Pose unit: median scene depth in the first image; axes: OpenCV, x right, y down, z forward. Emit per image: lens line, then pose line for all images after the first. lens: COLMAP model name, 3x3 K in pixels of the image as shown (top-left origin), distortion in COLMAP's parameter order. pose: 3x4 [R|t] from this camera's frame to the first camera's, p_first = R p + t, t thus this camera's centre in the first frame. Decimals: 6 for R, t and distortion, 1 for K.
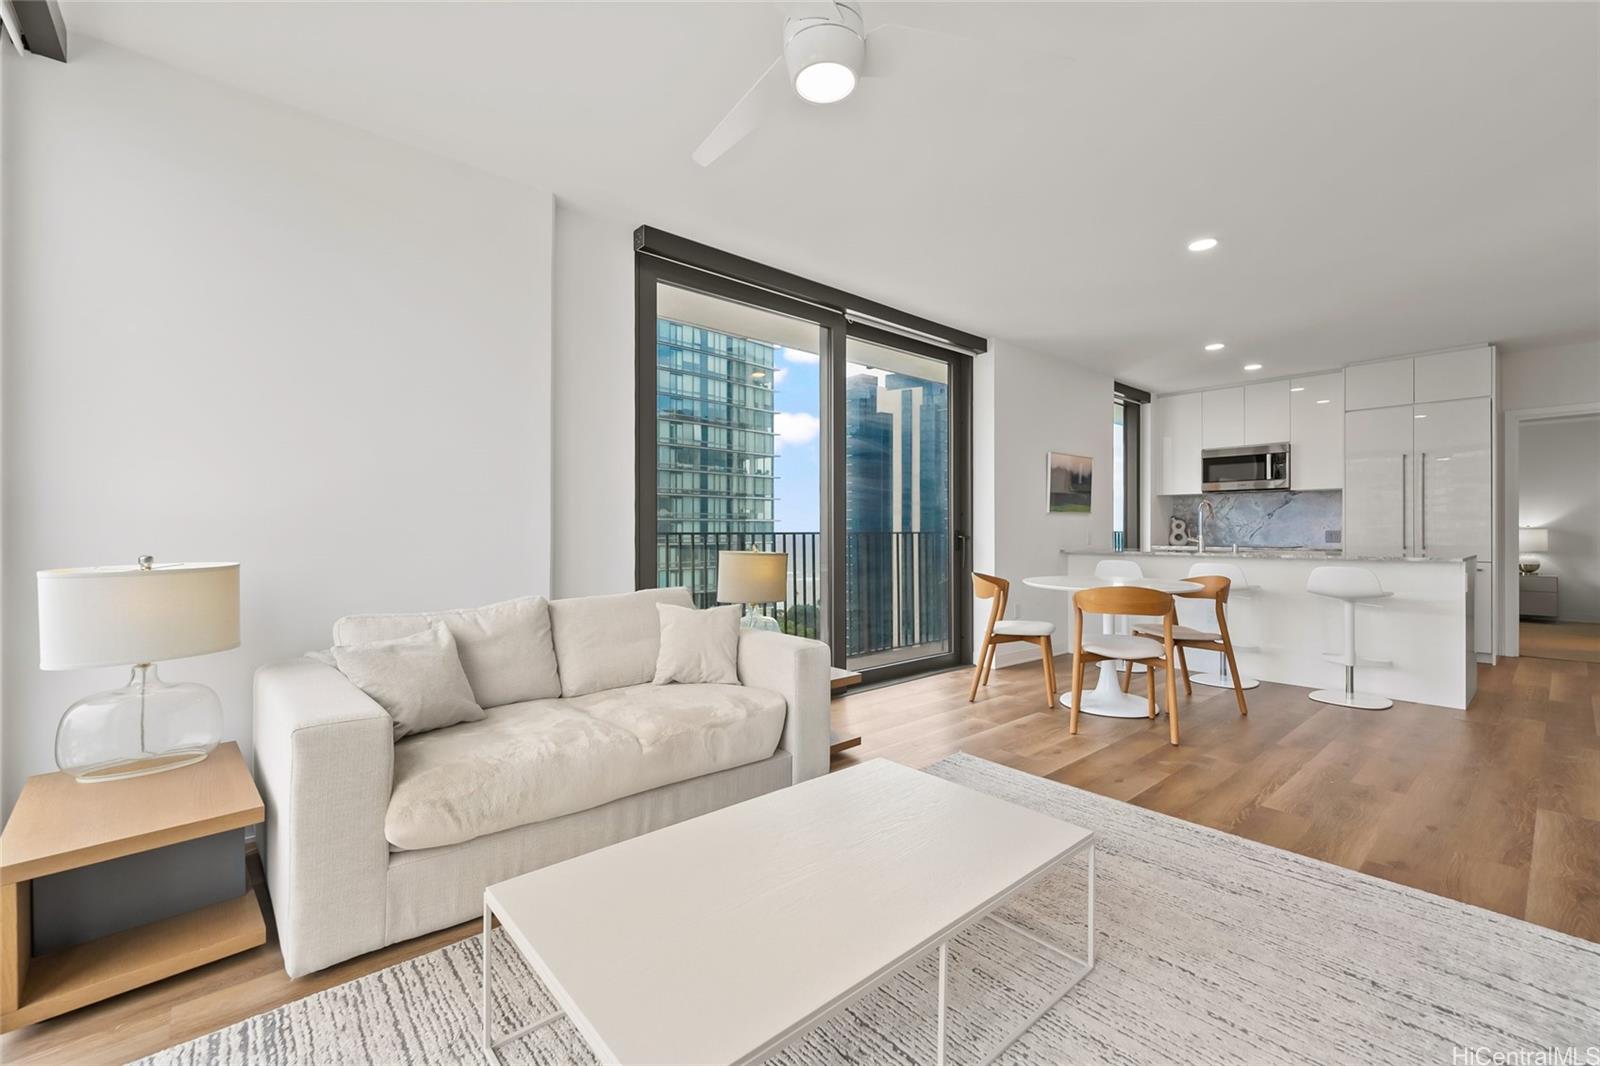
lens RADIAL K [[663.7, 0, 797.6], [0, 663.7, 528.9], [0, 0, 1]] dist [0.000691, -0.000132]
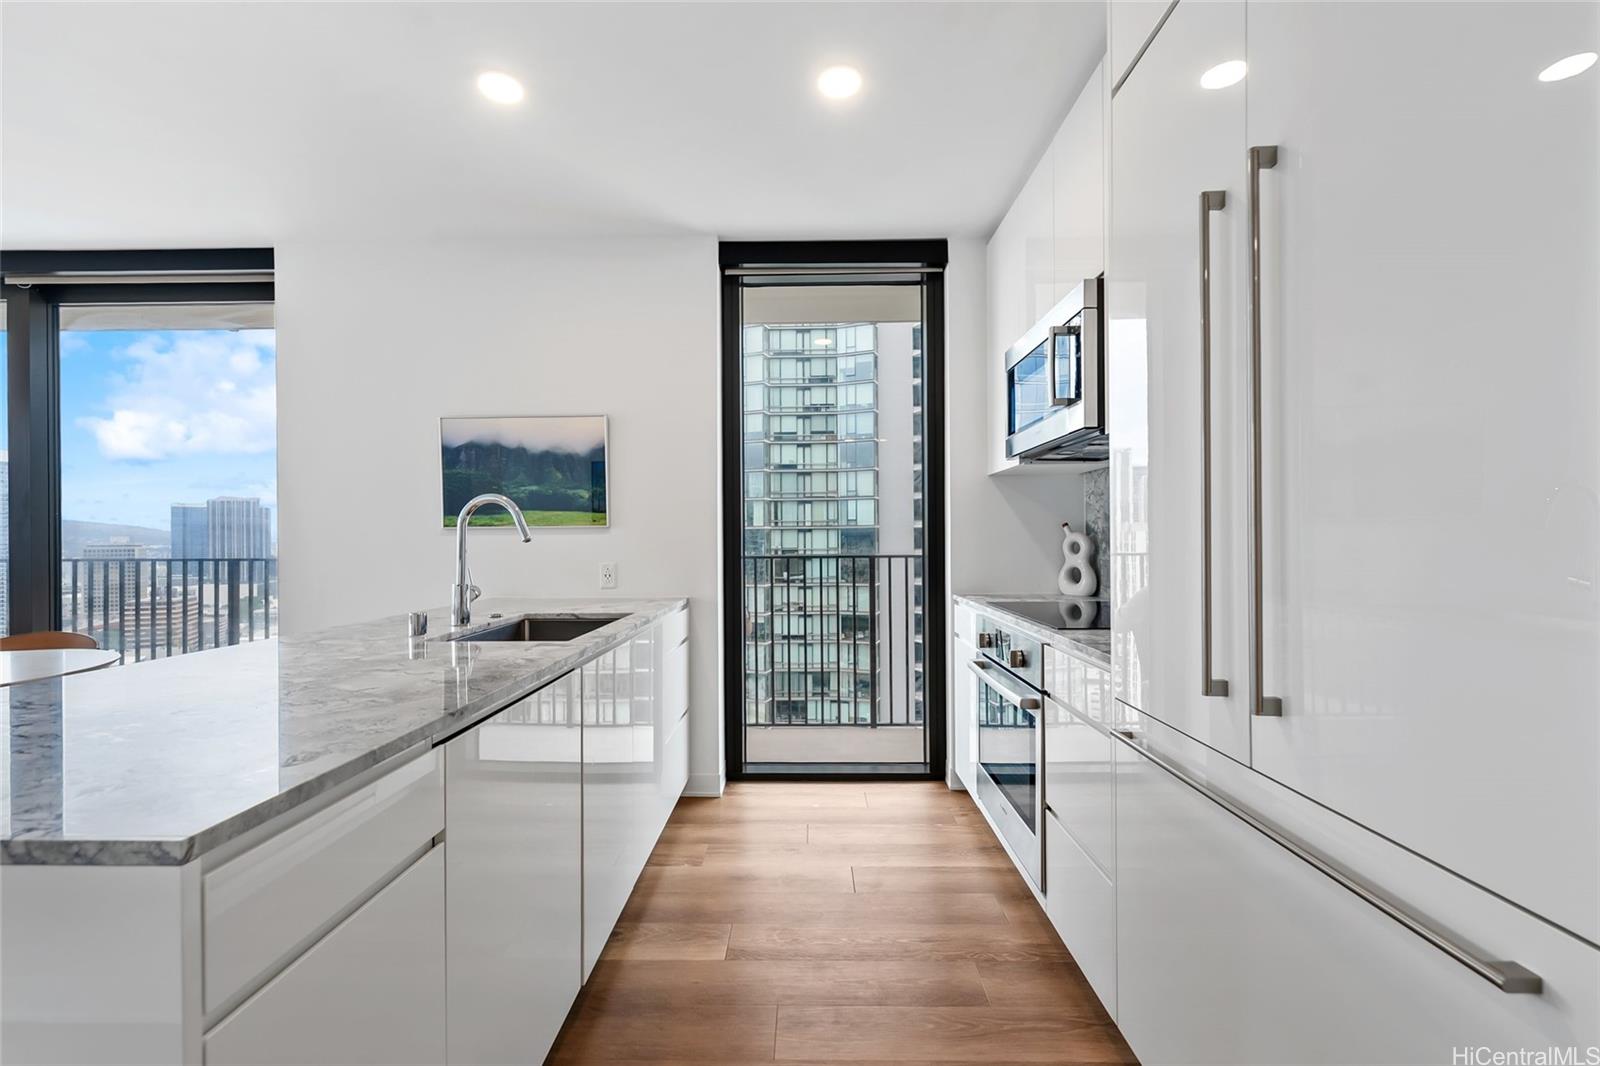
lens RADIAL K [[663.7, 0, 797.6], [0, 663.7, 528.9], [0, 0, 1]] dist [0.000691, -0.000132]
pose [[0.742109, -0.022041, -0.669917, 0.862639], [0.002738, 0.999551, -0.029854, -0.004660], [0.670274, 0.020321, 0.741835, 0.713630]]
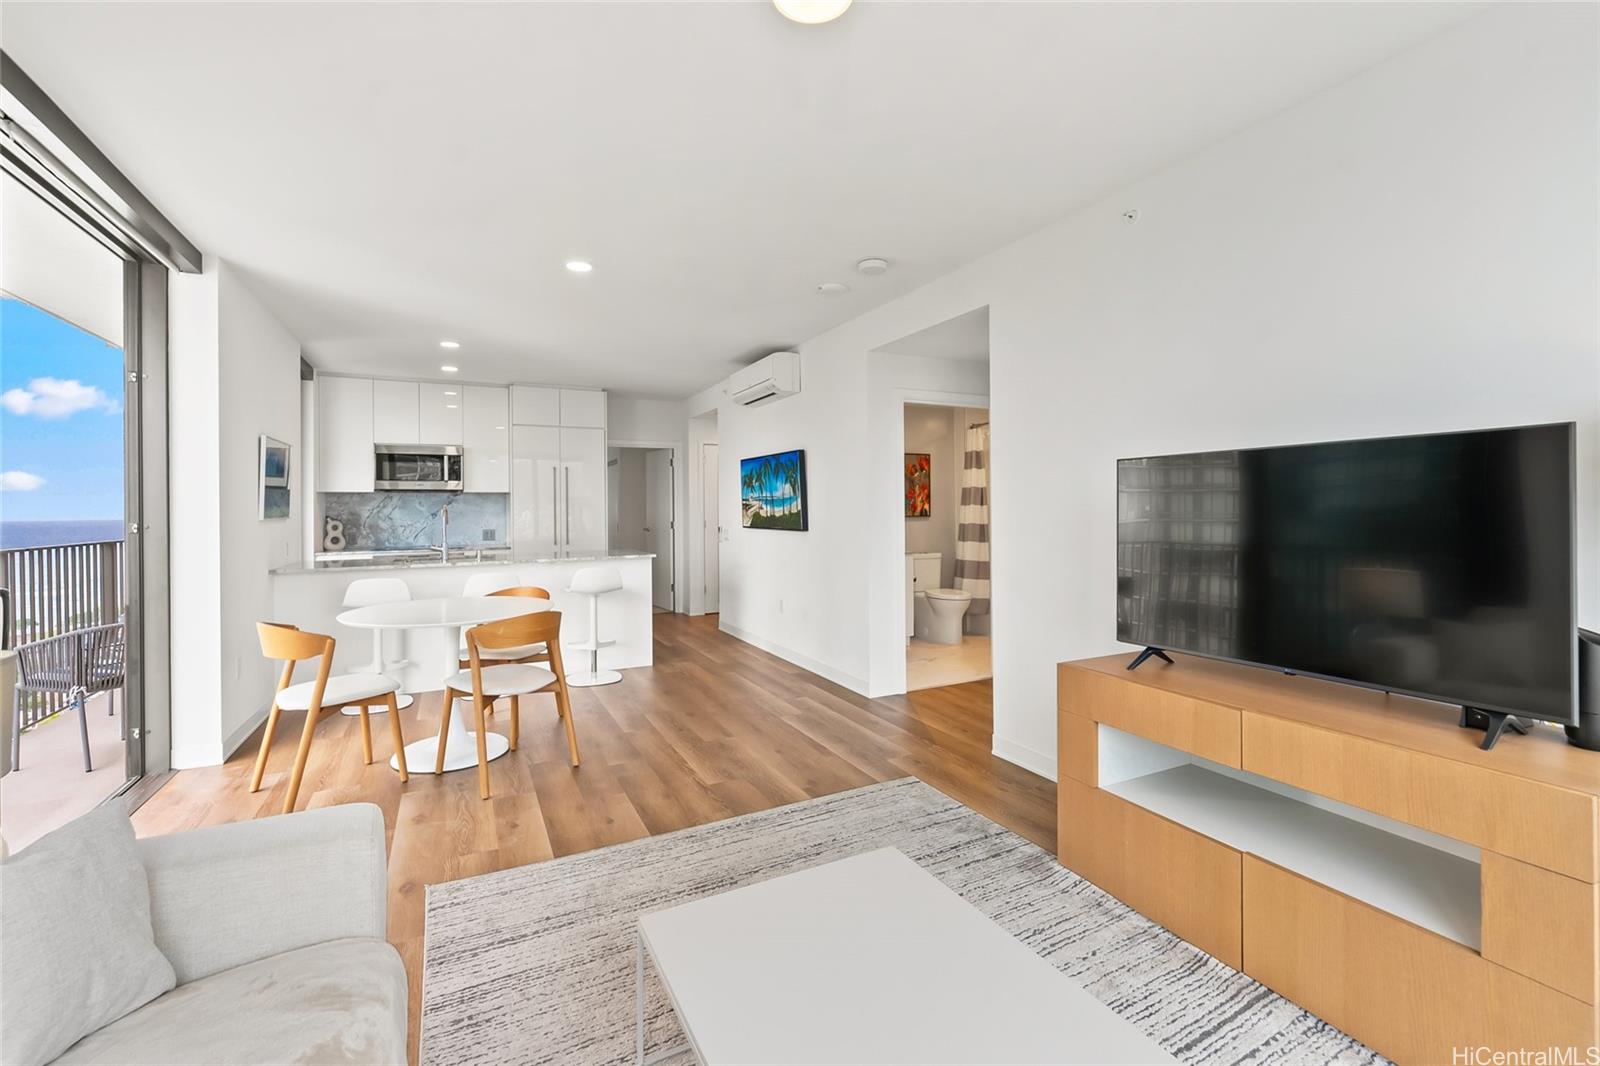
lens RADIAL K [[692.1, 0, 809.9], [0, 692.1, 505.7], [0, 0, 1]] dist [-0.001073, -0.000415]
pose [[0.230044, 0.003182, 0.973175, -0.191058], [0.007219, 0.999962, -0.004976, -0.028601], [-0.973153, 0.008170, 0.230013, 0.232023]]
